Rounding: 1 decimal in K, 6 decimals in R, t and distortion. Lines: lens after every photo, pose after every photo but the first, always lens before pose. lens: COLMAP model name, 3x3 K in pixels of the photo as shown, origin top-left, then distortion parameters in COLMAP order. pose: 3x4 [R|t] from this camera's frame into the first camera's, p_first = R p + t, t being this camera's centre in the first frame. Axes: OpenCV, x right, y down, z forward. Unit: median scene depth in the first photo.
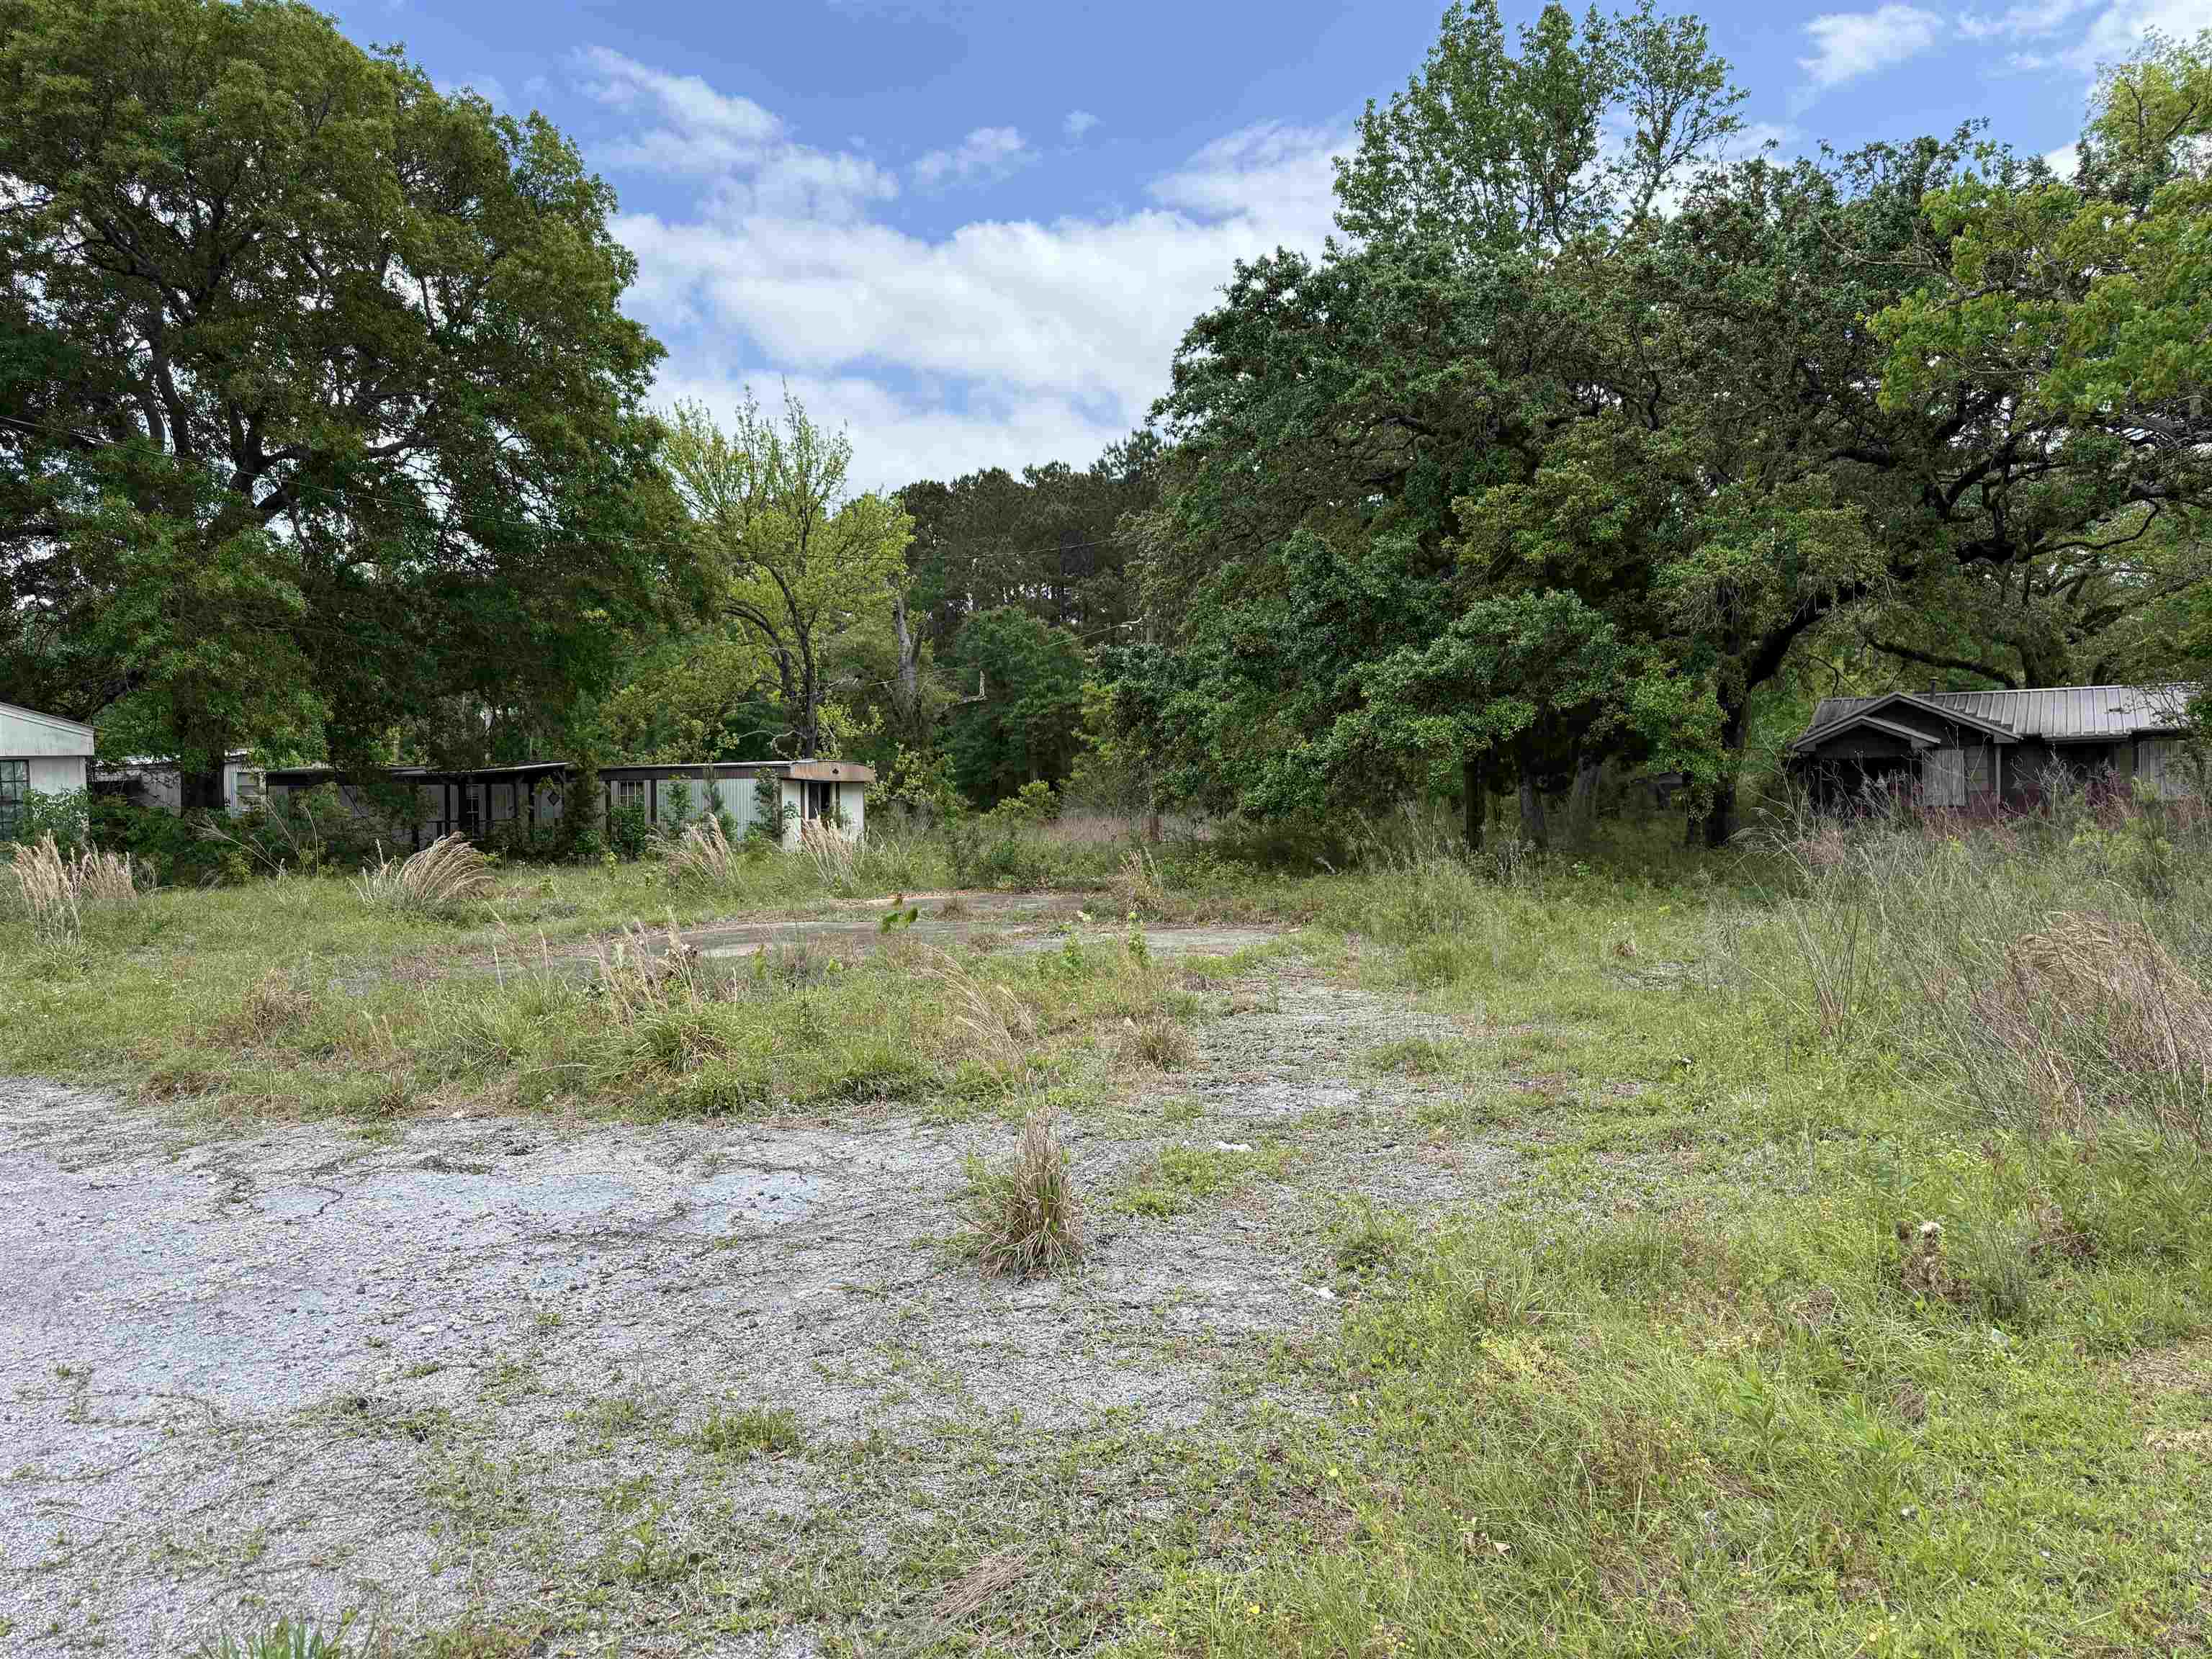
lens RADIAL K [[1537.0, 0, 1104.2], [0, 1537.0, 828.4], [0, 0, 1]] dist [0.081611, -0.099463]
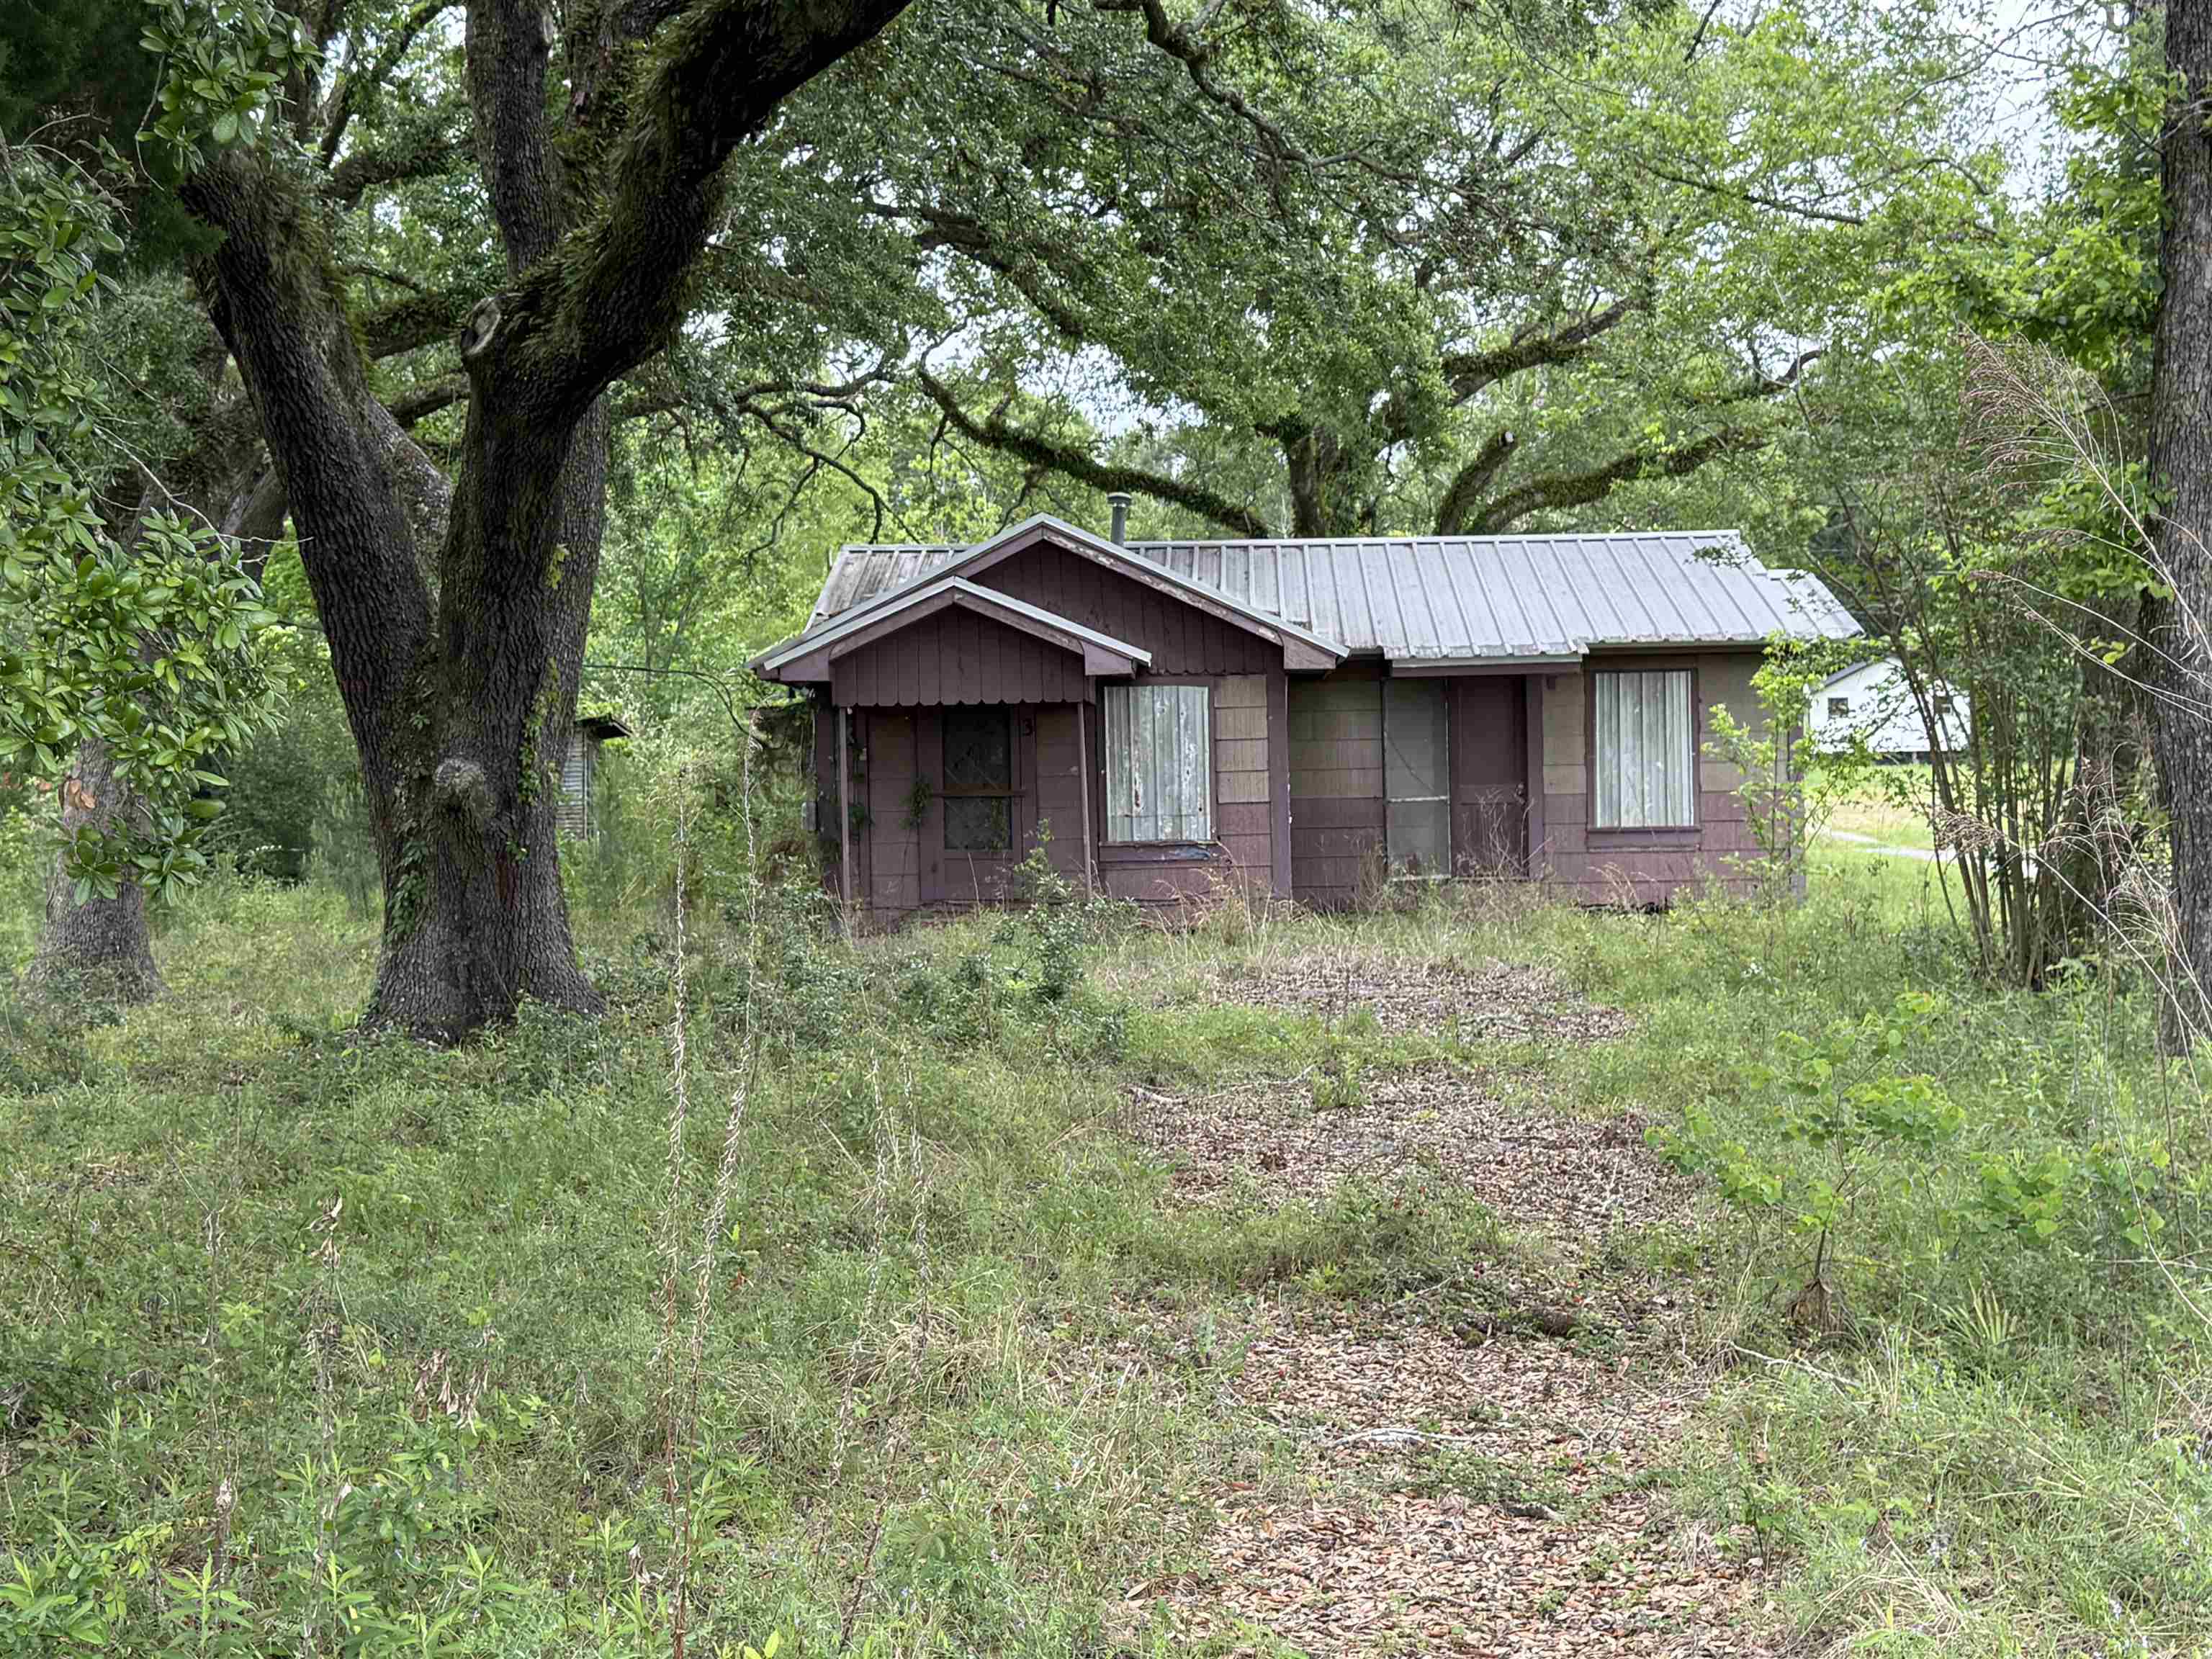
lens RADIAL K [[3066.1, 0, 1105.6], [0, 3066.1, 824.8], [0, 0, 1]] dist [0.074962, 0.000000]
pose [[0.872281, -0.004784, 0.488981, 0.188908], [0.003736, 0.999988, 0.003118, -0.020987], [-0.488991, -0.000893, 0.872289, 0.402578]]
